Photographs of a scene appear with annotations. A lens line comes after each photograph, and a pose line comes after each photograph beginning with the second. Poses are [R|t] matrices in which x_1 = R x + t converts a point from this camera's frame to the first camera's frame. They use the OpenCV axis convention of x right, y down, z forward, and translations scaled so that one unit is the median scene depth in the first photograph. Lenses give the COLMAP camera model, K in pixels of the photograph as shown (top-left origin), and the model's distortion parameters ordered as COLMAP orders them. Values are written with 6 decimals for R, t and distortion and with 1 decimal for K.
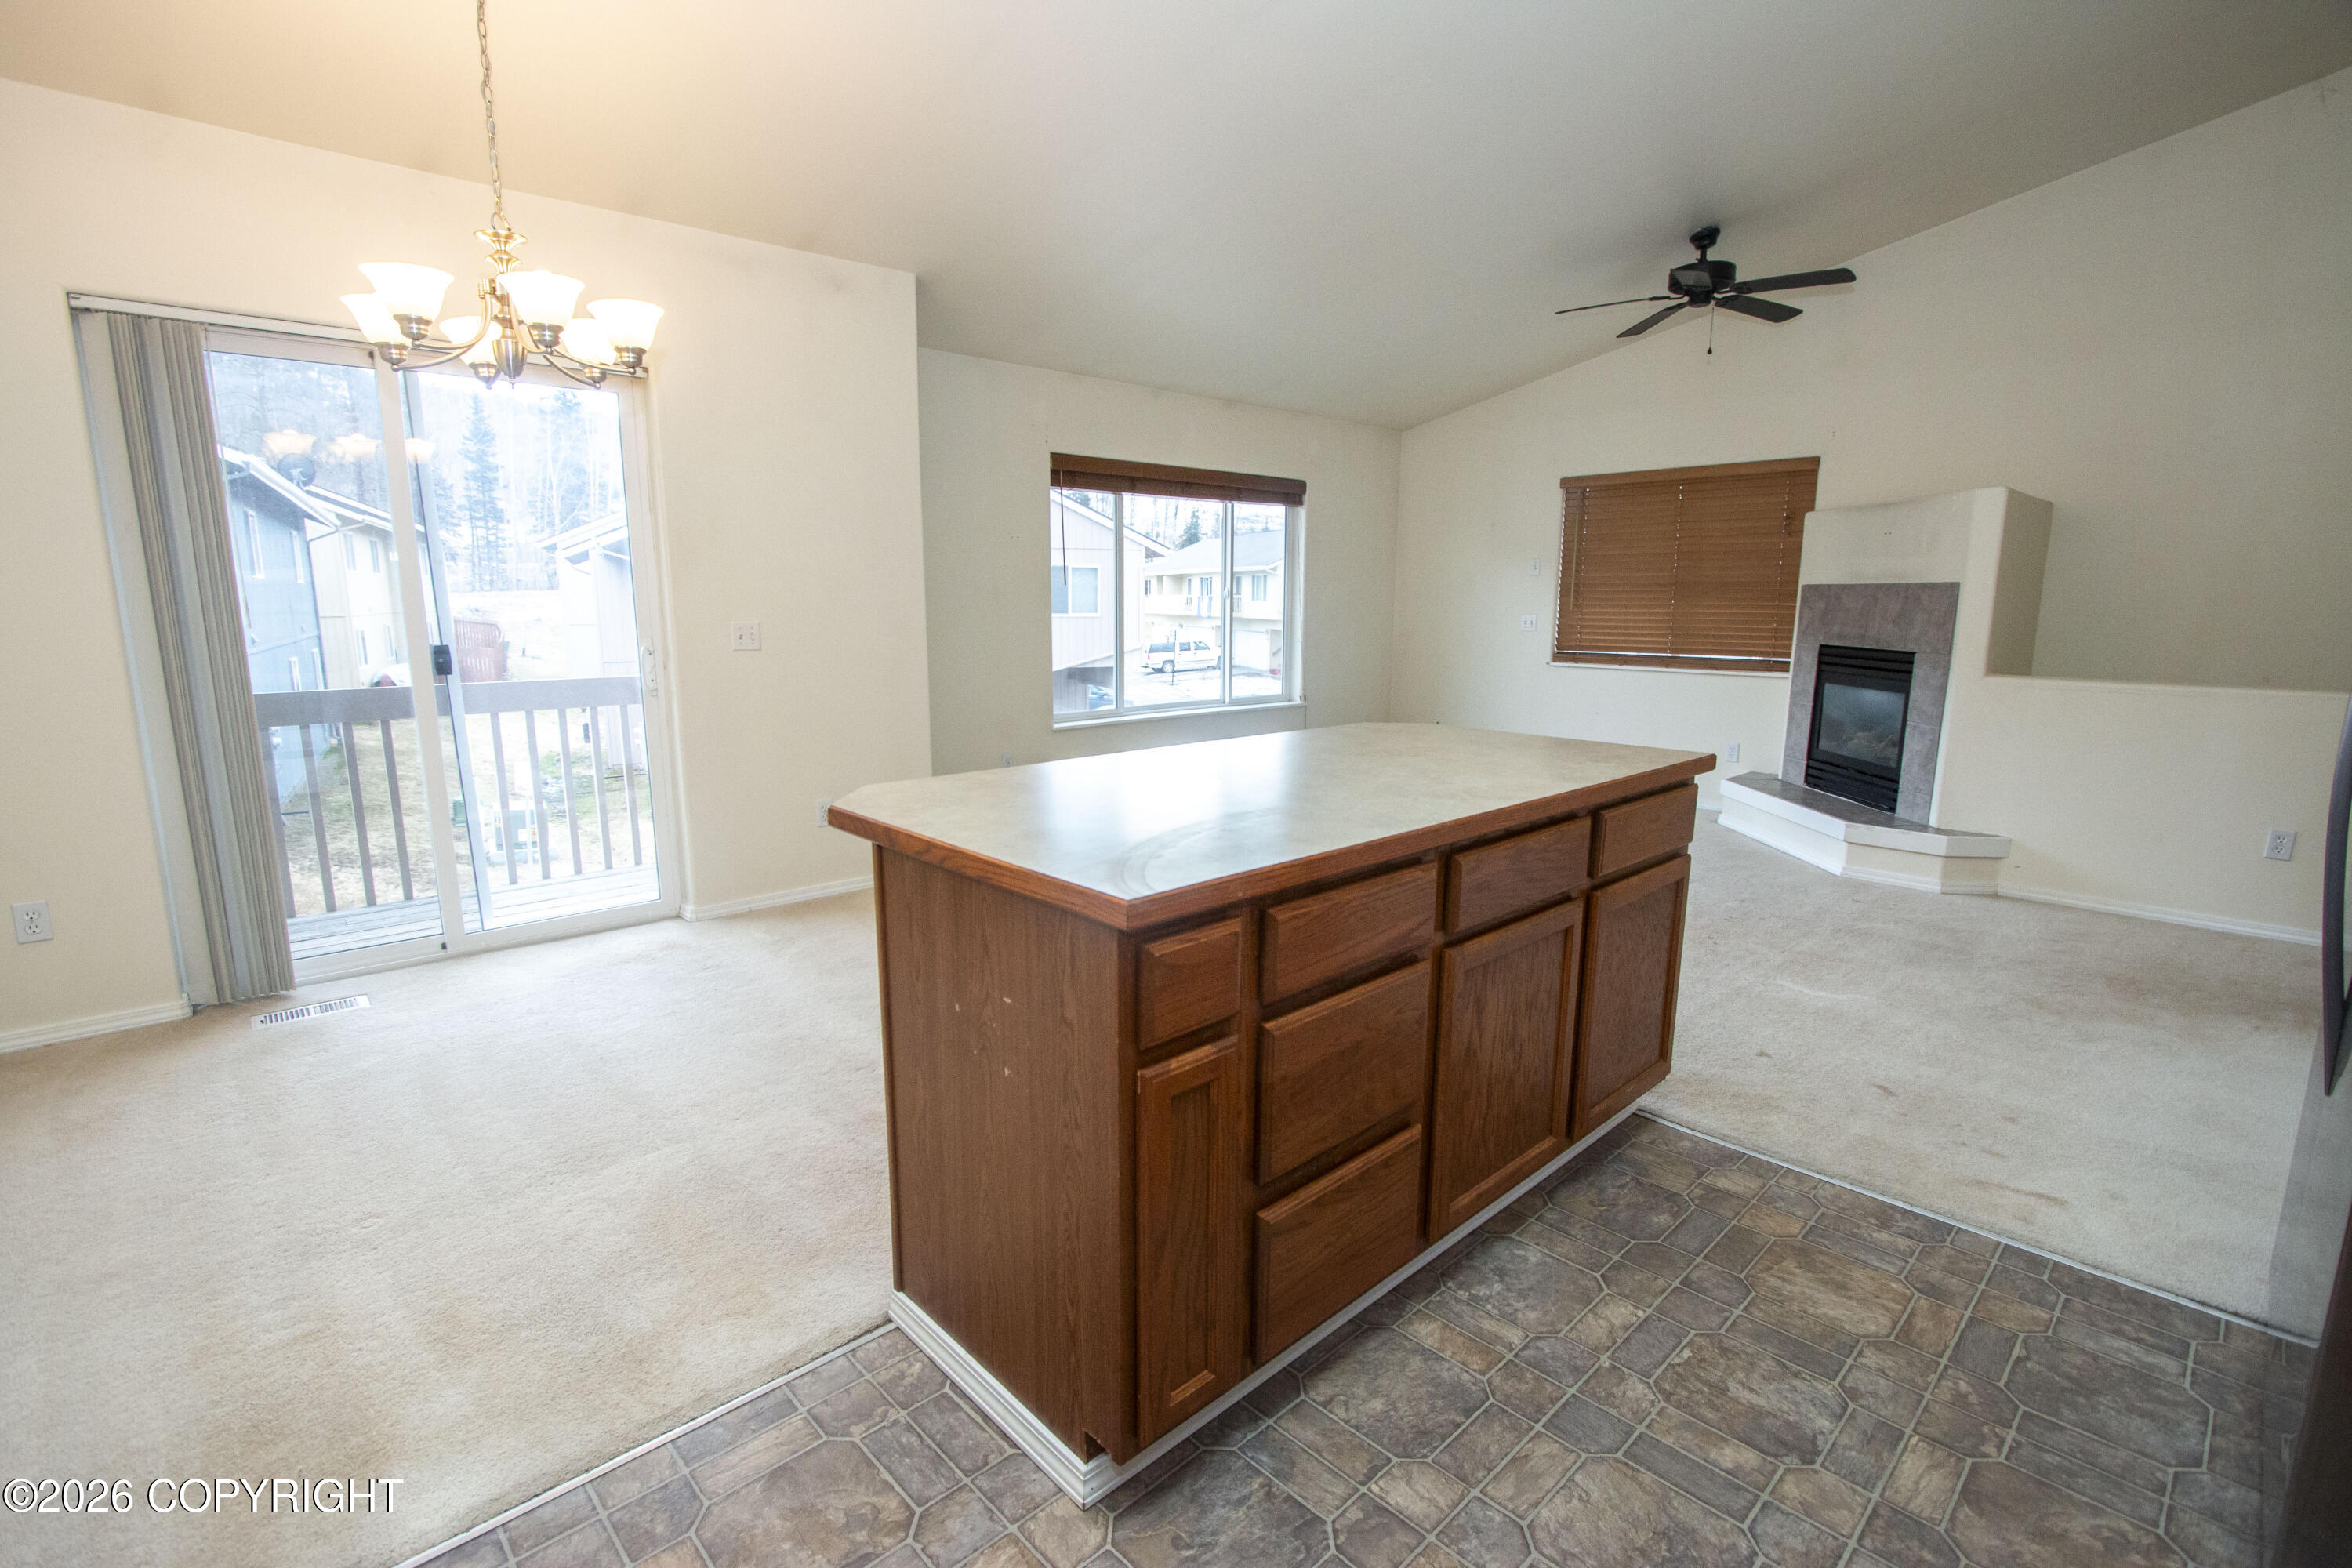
lens RADIAL K [[1079.3, 0, 1167.4], [0, 1079.3, 791.7], [0, 0, 1]] dist [-0.016116, 0.000720]
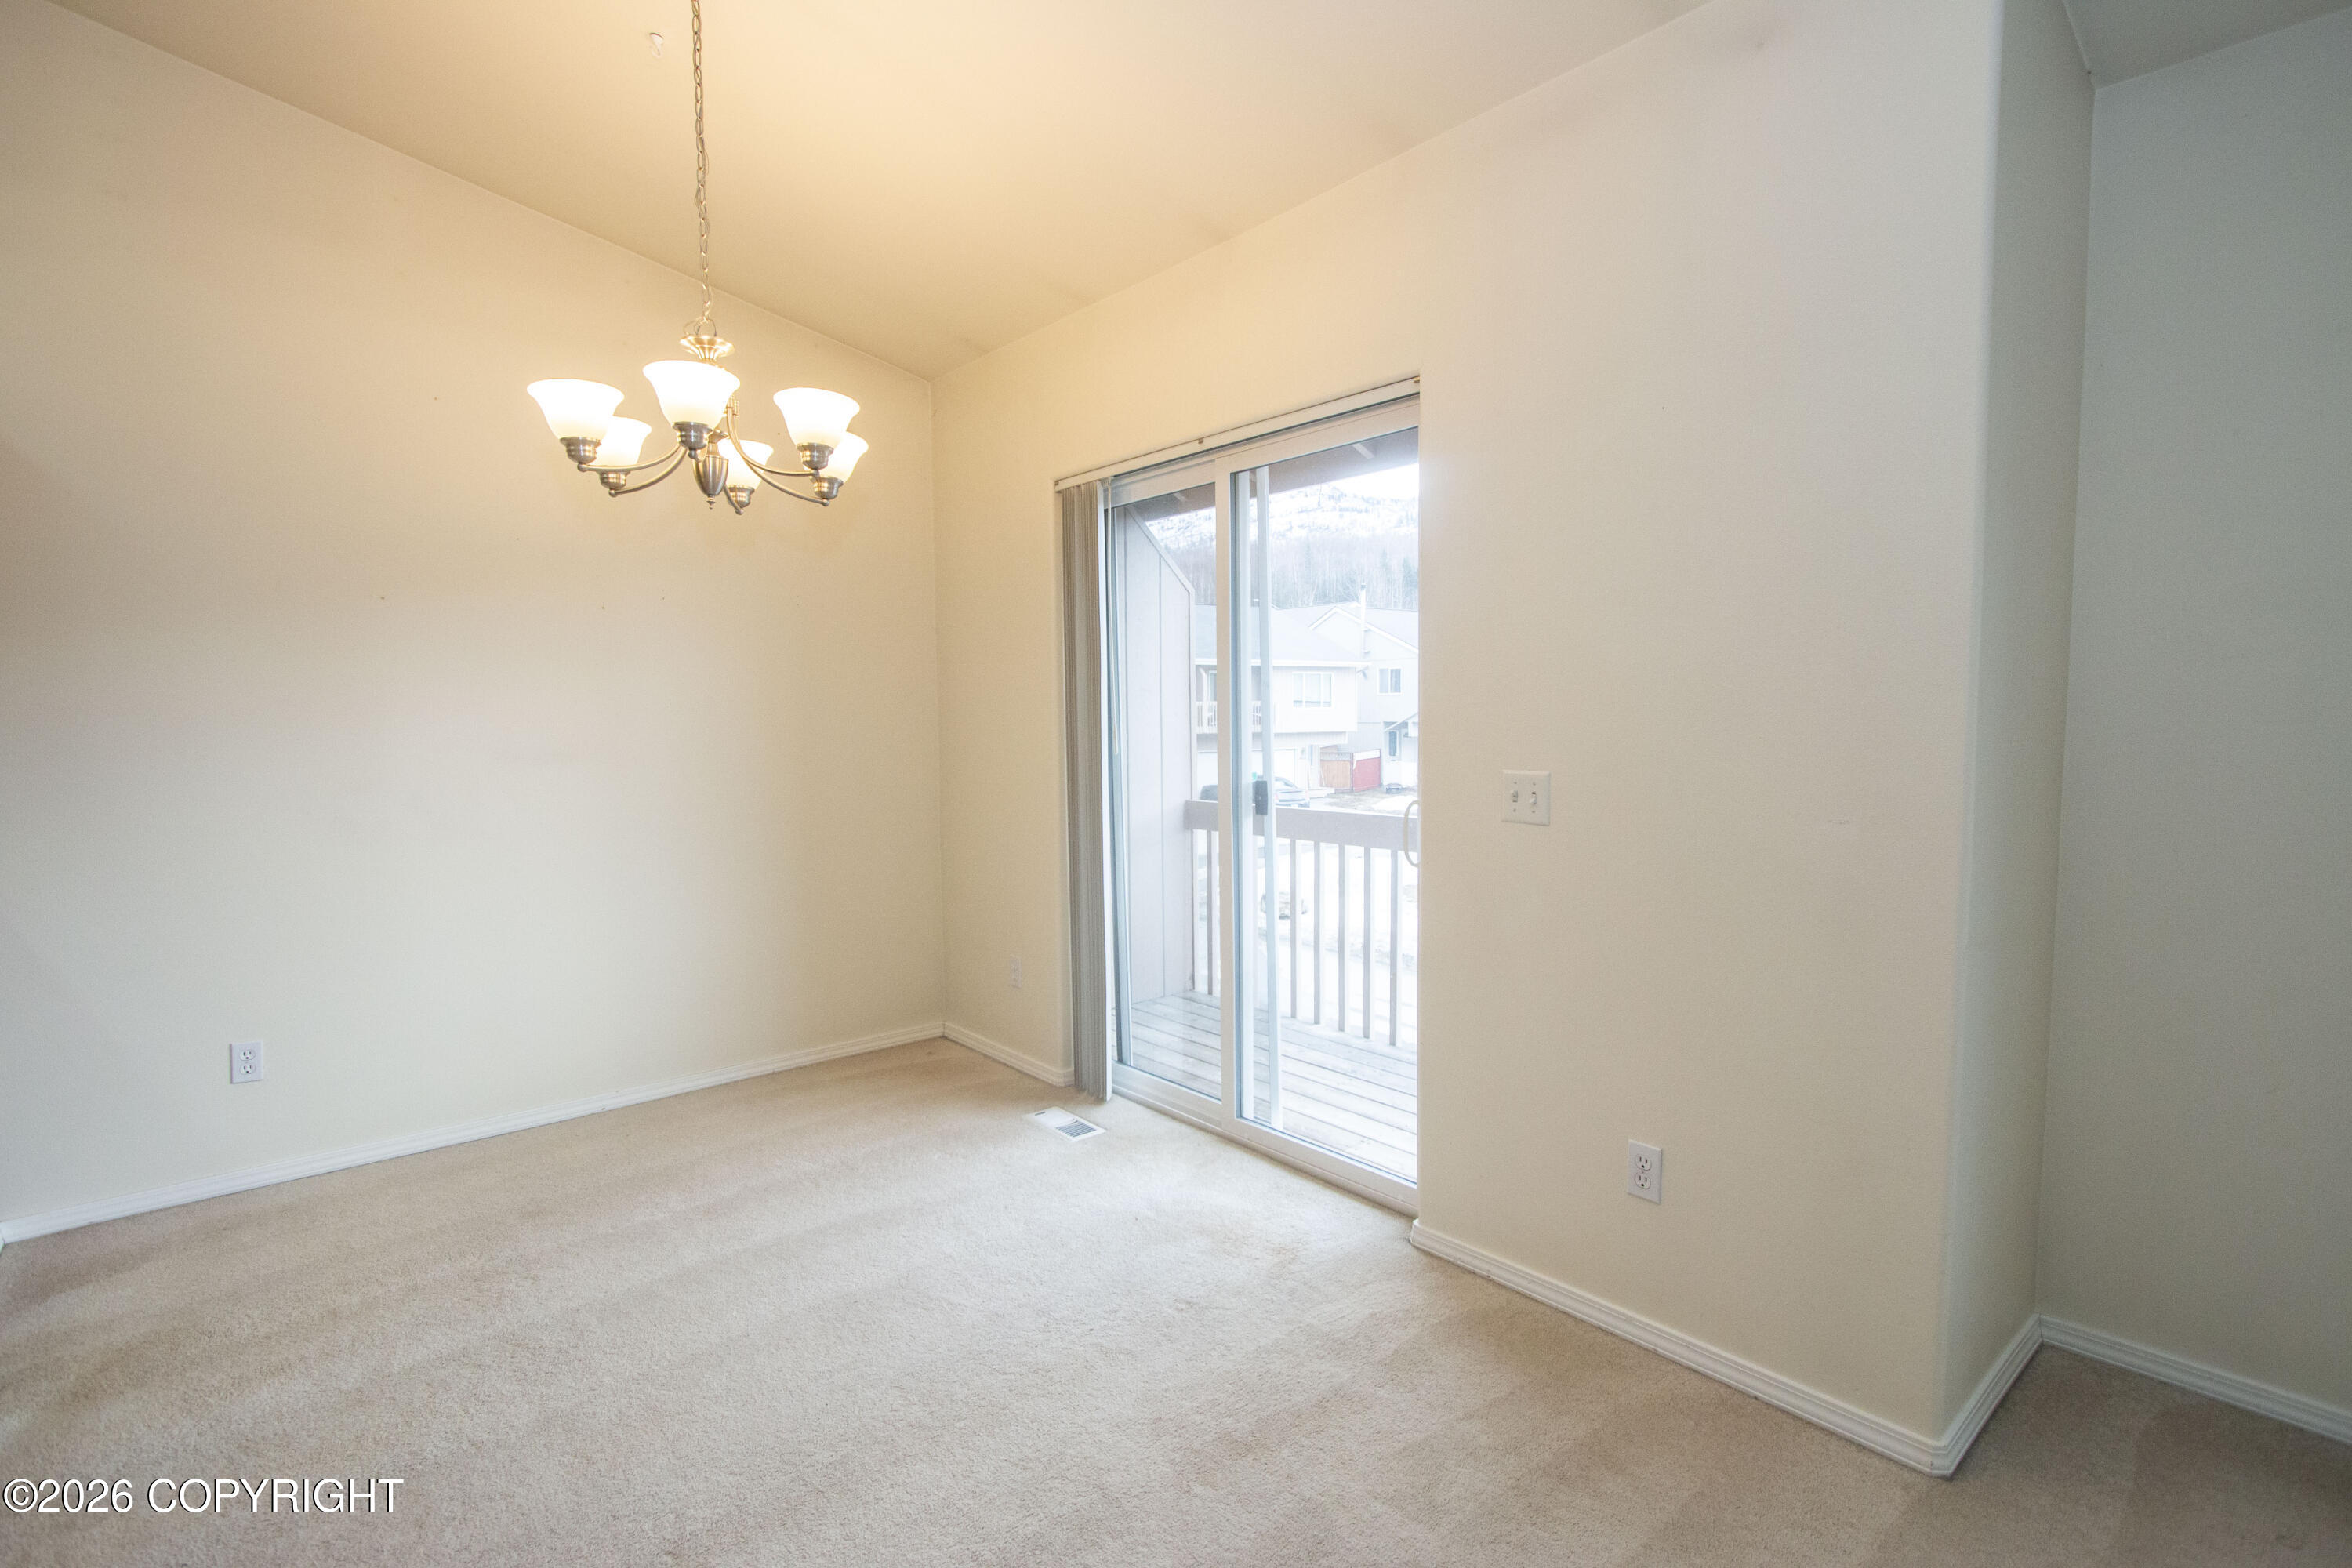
lens RADIAL K [[1079.3, 0, 1167.4], [0, 1079.3, 791.7], [0, 0, 1]] dist [-0.016116, 0.000720]
pose [[-0.029207, 0.063462, -0.997557, 0.149768], [-0.167442, 0.983570, 0.067475, -0.138287], [0.985449, 0.169003, -0.018101, 0.752208]]
